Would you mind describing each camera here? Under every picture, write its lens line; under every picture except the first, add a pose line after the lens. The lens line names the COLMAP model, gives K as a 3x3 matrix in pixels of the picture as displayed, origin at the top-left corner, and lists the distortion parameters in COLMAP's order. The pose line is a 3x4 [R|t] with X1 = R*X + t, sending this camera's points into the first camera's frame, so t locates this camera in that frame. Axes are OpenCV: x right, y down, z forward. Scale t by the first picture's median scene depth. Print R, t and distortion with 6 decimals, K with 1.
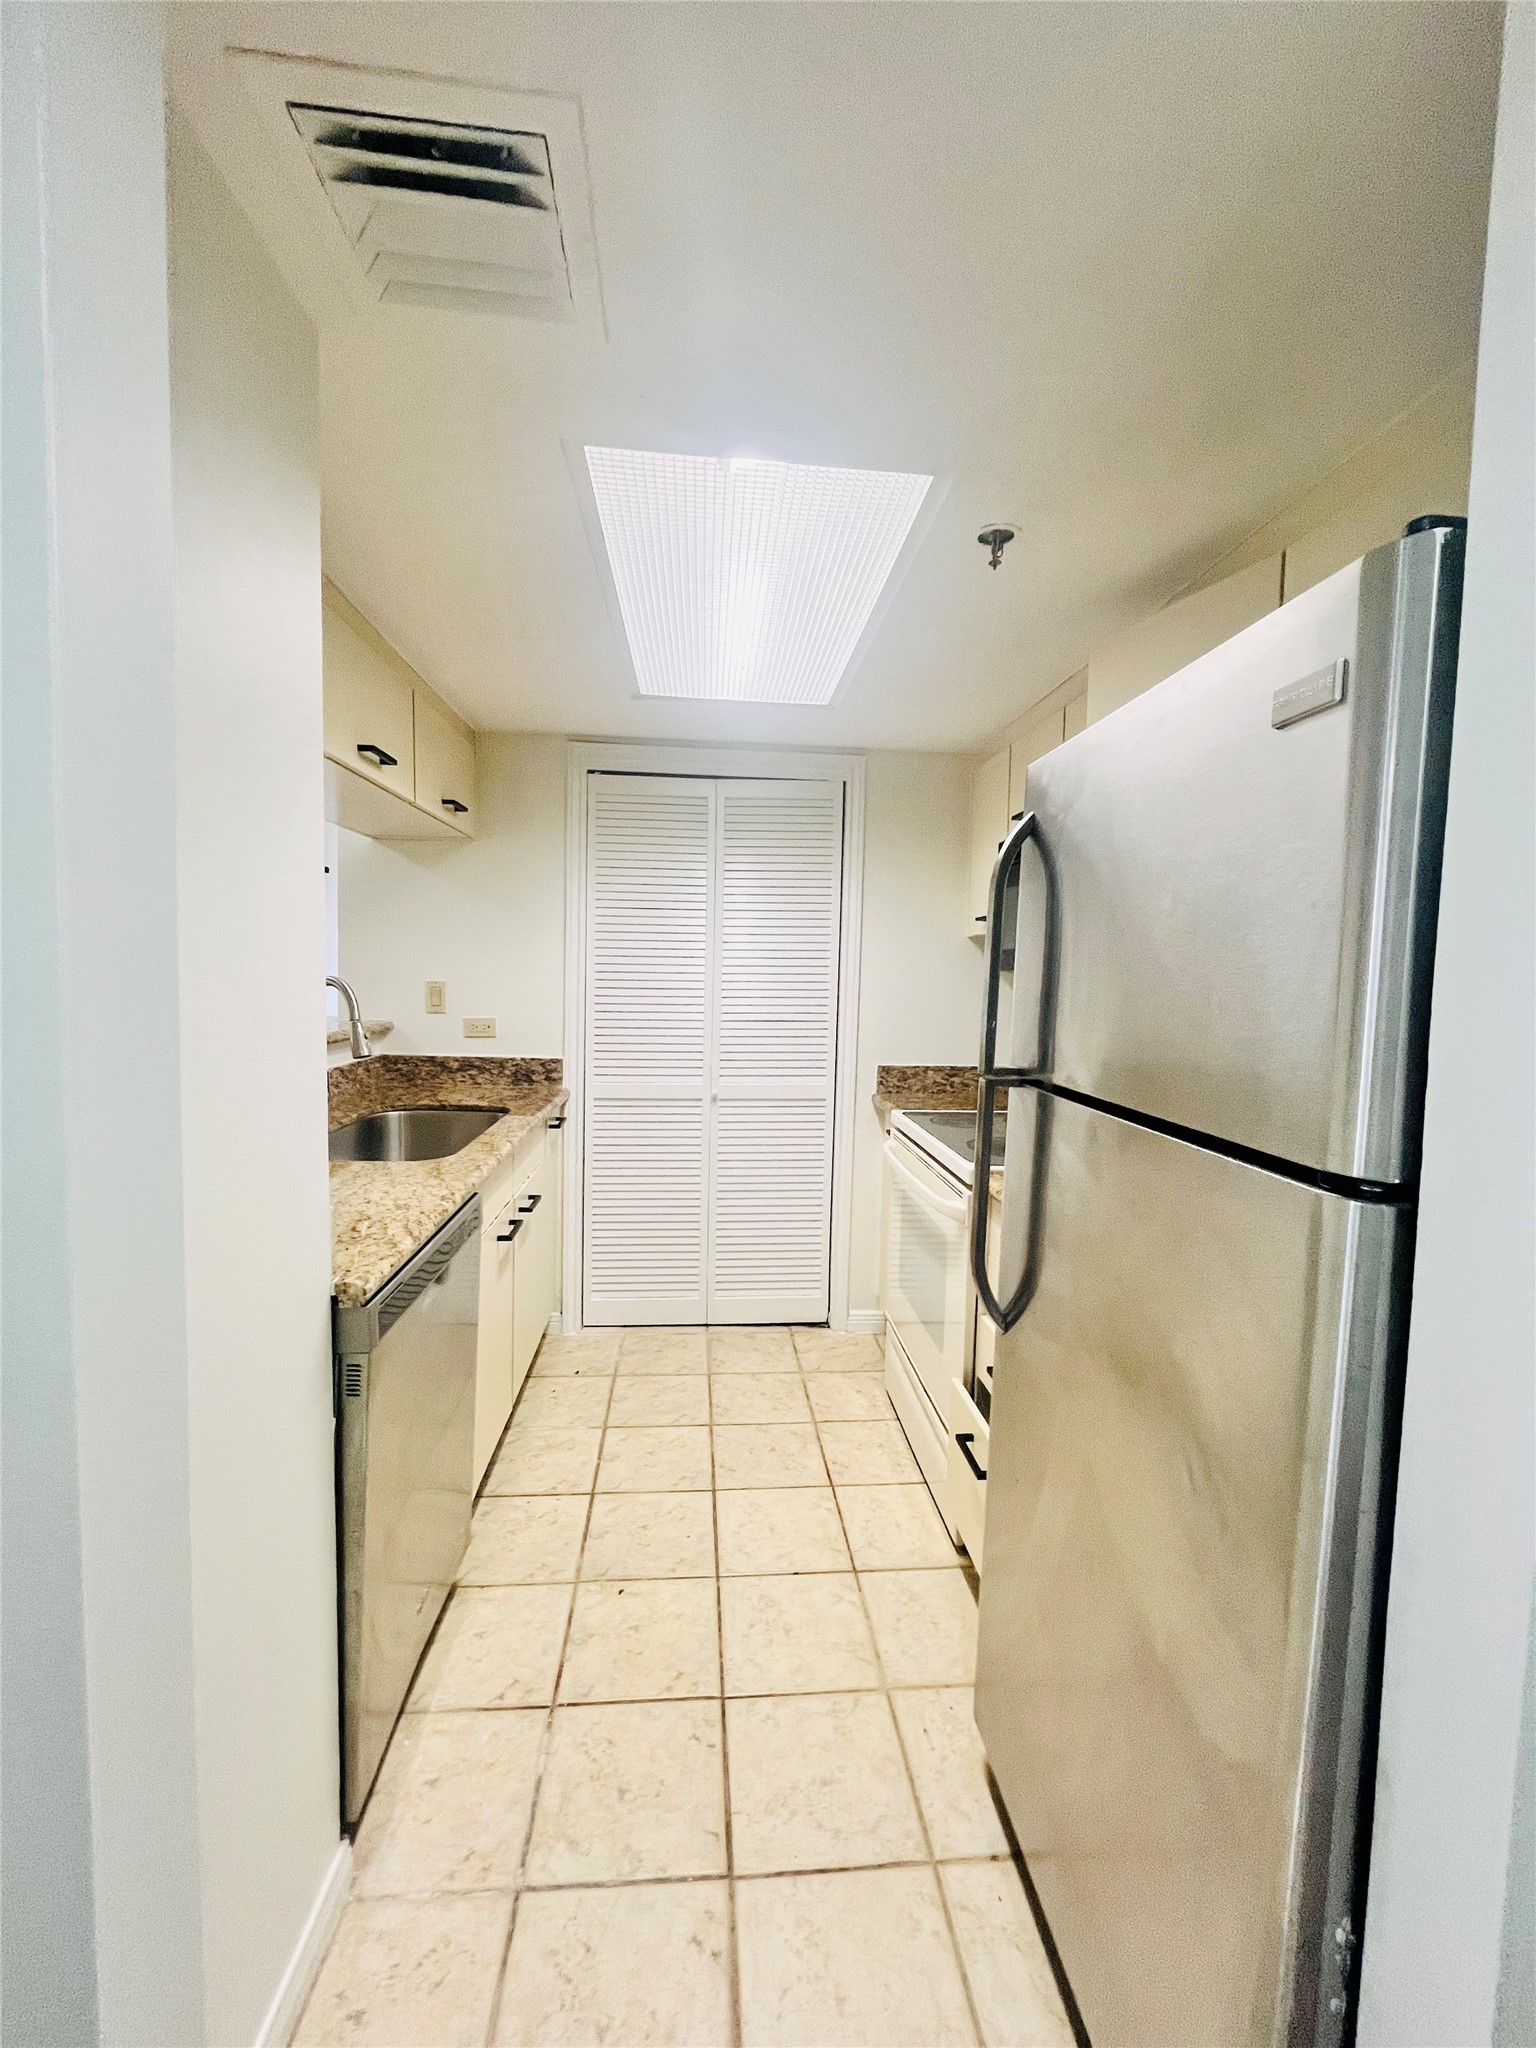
lens RADIAL K [[831.5, 0, 766.1], [0, 831.5, 1010.8], [0, 0, 1]] dist [-0.009200, 0.000209]
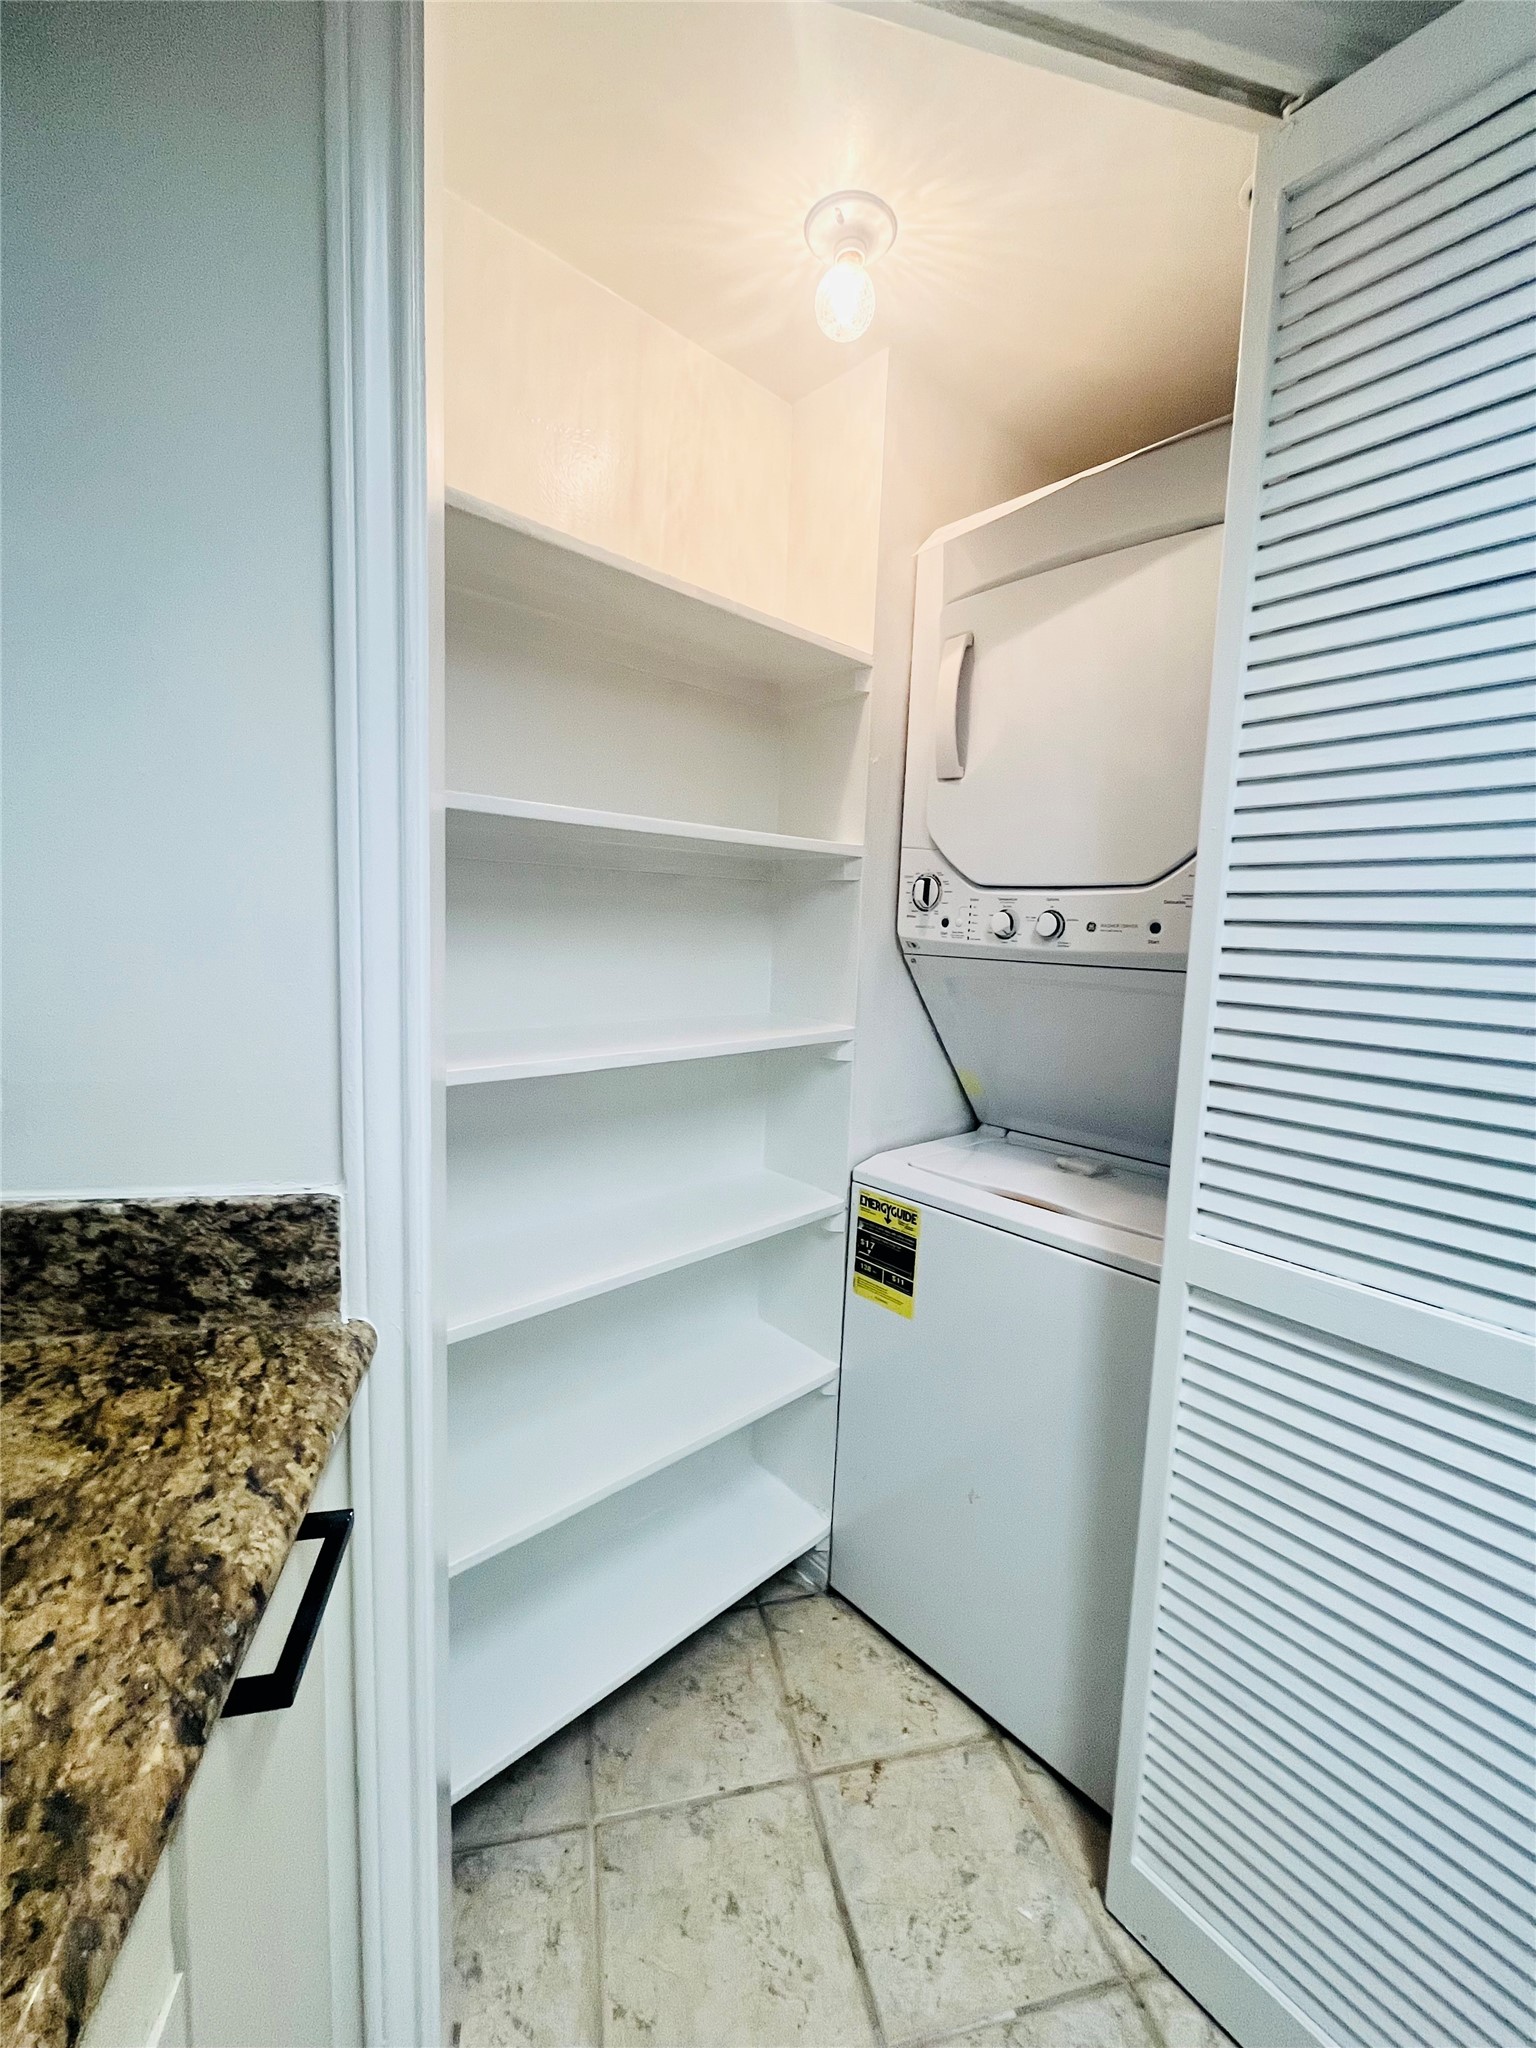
lens RADIAL K [[831.5, 0, 766.1], [0, 831.5, 1010.8], [0, 0, 1]] dist [-0.009200, 0.000209]
pose [[0.986276, -0.012131, 0.164657, -0.167376], [0.001715, 0.997996, 0.063254, -0.006650], [-0.165095, -0.062104, 0.984321, 0.766365]]
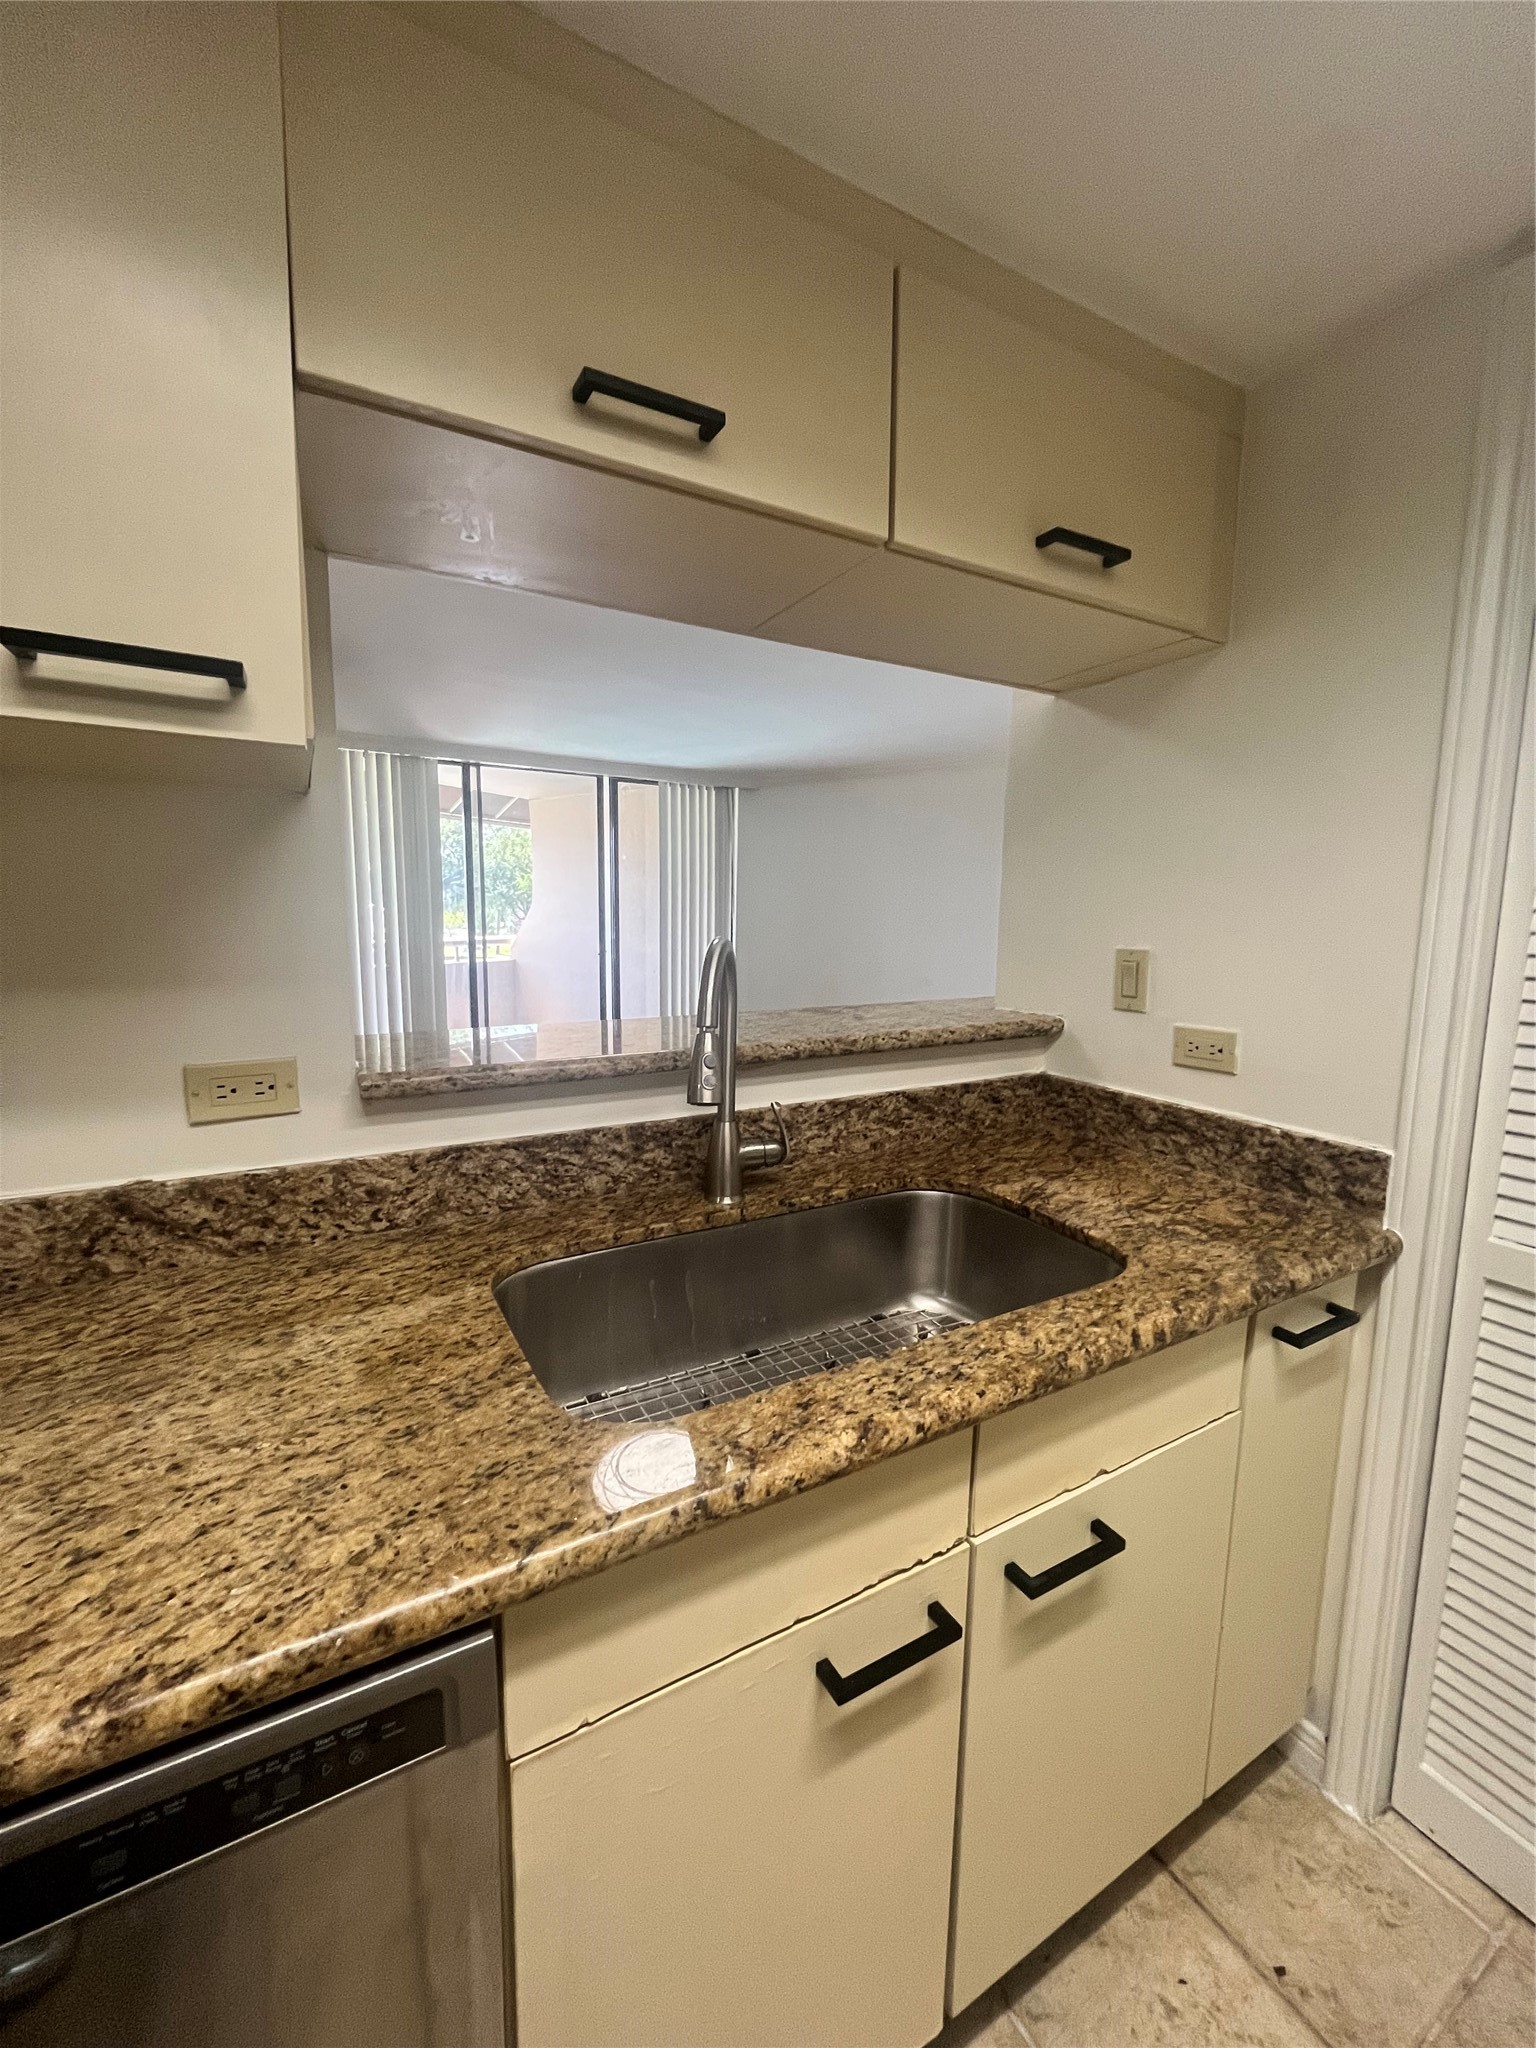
lens RADIAL K [[831.5, 0, 766.1], [0, 831.5, 1010.8], [0, 0, 1]] dist [-0.009200, 0.000209]
pose [[0.427480, 0.087754, -0.899756, -0.026182], [-0.052362, 0.996010, 0.072264, -0.023262], [0.902507, 0.016222, 0.430369, 0.568395]]
